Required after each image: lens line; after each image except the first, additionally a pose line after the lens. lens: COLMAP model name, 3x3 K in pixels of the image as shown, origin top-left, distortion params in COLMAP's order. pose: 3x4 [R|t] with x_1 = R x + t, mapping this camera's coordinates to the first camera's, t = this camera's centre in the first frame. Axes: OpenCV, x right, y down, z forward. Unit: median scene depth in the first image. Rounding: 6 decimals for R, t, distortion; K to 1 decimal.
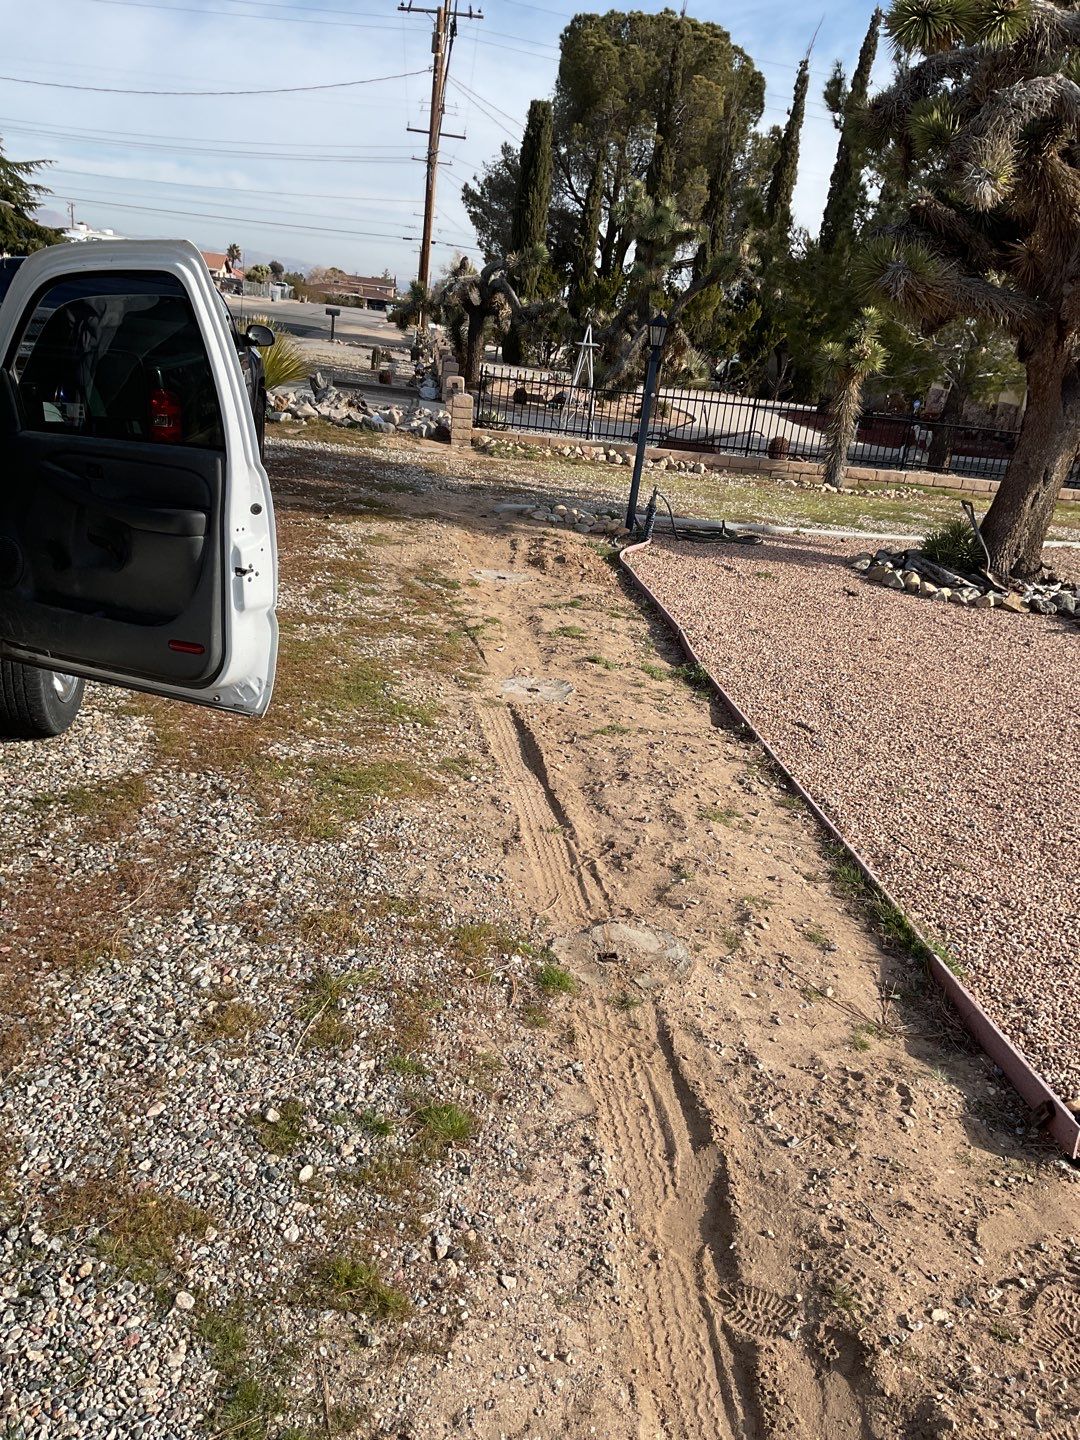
lens RADIAL K [[1096.2, 0, 534.1], [0, 1096.2, 753.0], [0, 0, 1]] dist [0.109038, -0.163423]
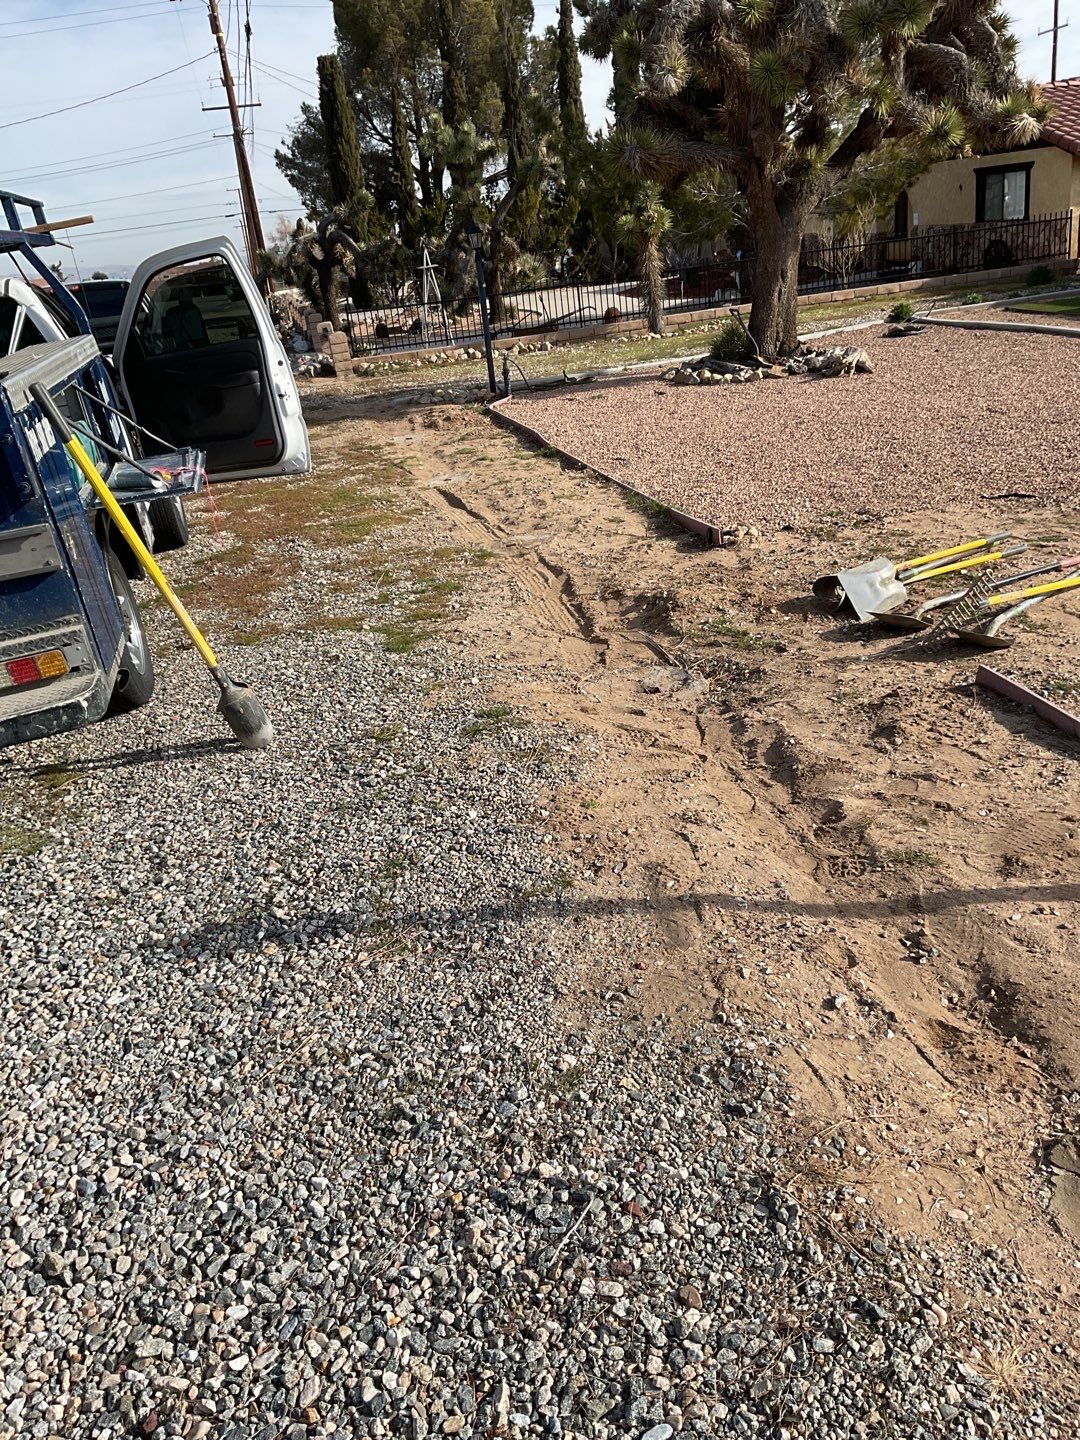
lens RADIAL K [[1096.2, 0, 534.1], [0, 1096.2, 753.0], [0, 0, 1]] dist [0.109038, -0.163423]
pose [[0.966452, -0.255055, 0.030278, -0.010484], [0.253057, 0.965729, 0.057701, 0.094275], [-0.043957, -0.048103, 0.997875, -0.215120]]
